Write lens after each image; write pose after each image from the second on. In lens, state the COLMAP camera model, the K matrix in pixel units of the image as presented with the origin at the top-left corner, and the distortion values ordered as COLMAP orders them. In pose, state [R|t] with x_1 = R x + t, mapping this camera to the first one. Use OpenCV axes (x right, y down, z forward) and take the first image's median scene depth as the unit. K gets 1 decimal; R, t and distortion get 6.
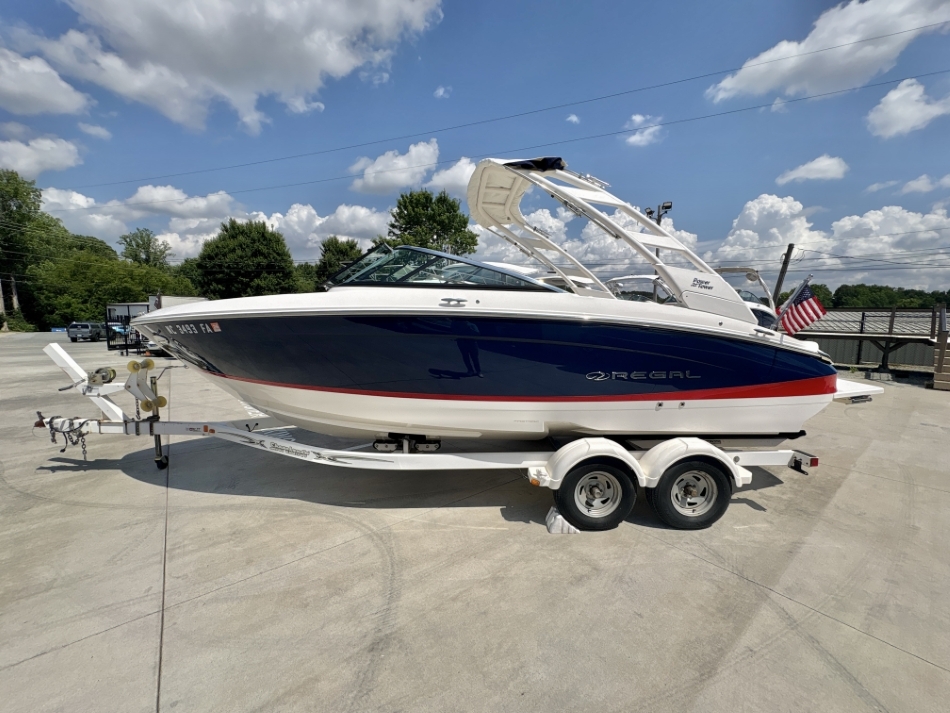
lens RADIAL K [[374.9, 0, 475.0], [0, 374.9, 356.5], [0, 0, 1]] dist [0.000363, -0.000339]
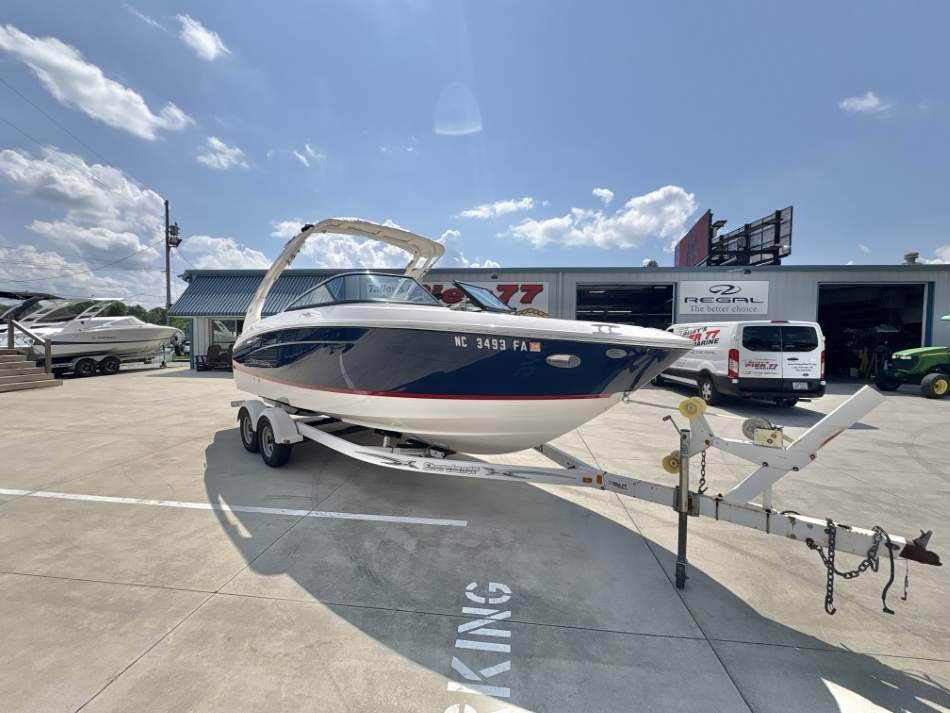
lens RADIAL K [[374.9, 0, 475.0], [0, 374.9, 356.5], [0, 0, 1]] dist [0.000363, -0.000339]
pose [[-0.701056, -0.054791, 0.710998, -1.105162], [0.056309, 0.989677, 0.131787, -0.176761], [-0.710880, 0.132426, -0.690734, 1.751628]]
